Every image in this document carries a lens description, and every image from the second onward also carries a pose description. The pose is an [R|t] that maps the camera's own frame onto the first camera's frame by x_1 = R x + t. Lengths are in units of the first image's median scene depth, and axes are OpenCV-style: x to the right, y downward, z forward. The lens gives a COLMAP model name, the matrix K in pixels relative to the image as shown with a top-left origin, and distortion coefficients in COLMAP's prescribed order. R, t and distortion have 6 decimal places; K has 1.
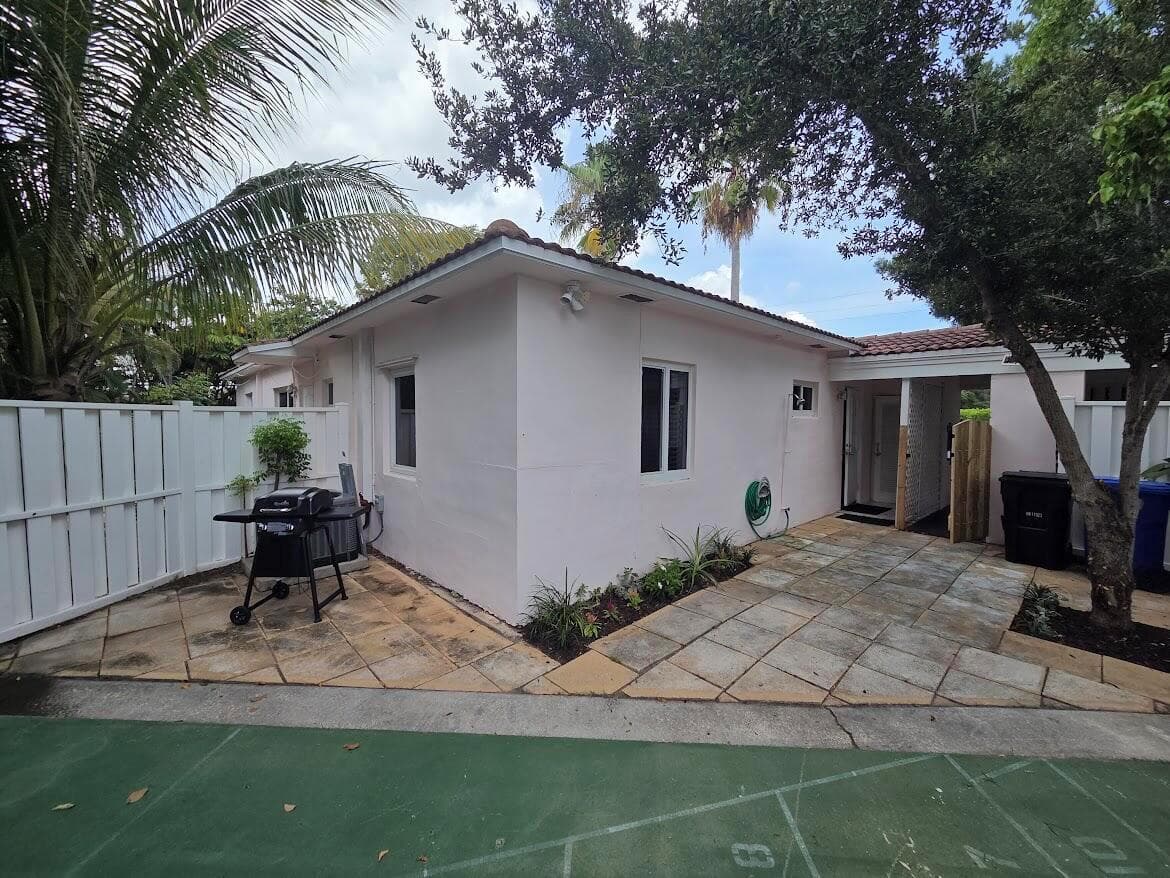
lens RADIAL K [[477.0, 0, 585.0], [0, 477.0, 439.0], [0, 0, 1]] dist [0.000634, -0.000100]
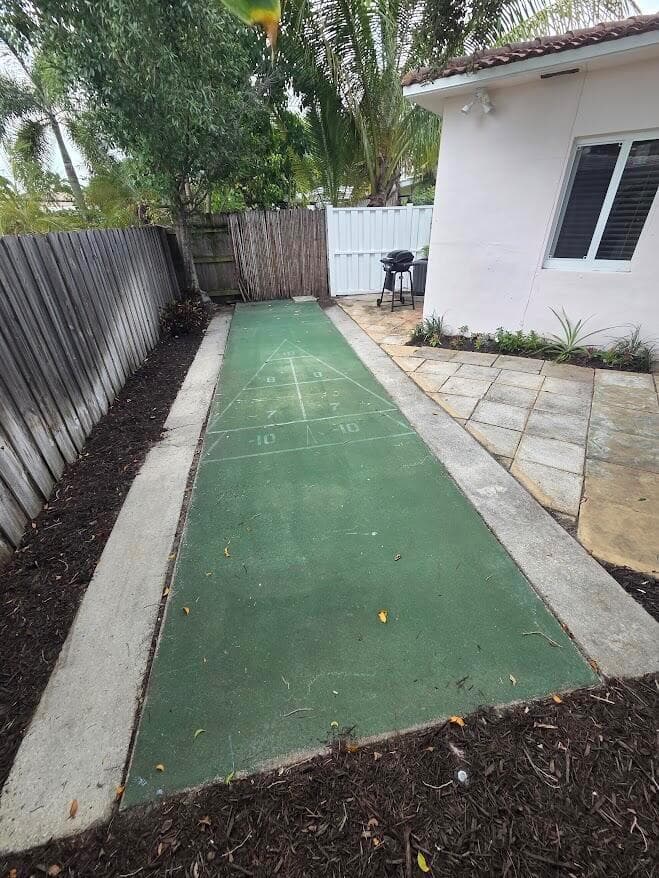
lens RADIAL K [[358.0, 0, 329.5], [0, 358.0, 439.0], [0, 0, 1]] dist [0.000634, -0.000100]
pose [[0.236463, 0.499662, -0.833321, 1.264628], [-0.016412, 0.859575, 0.510746, 0.018096], [0.971502, -0.107096, 0.211458, 0.267886]]
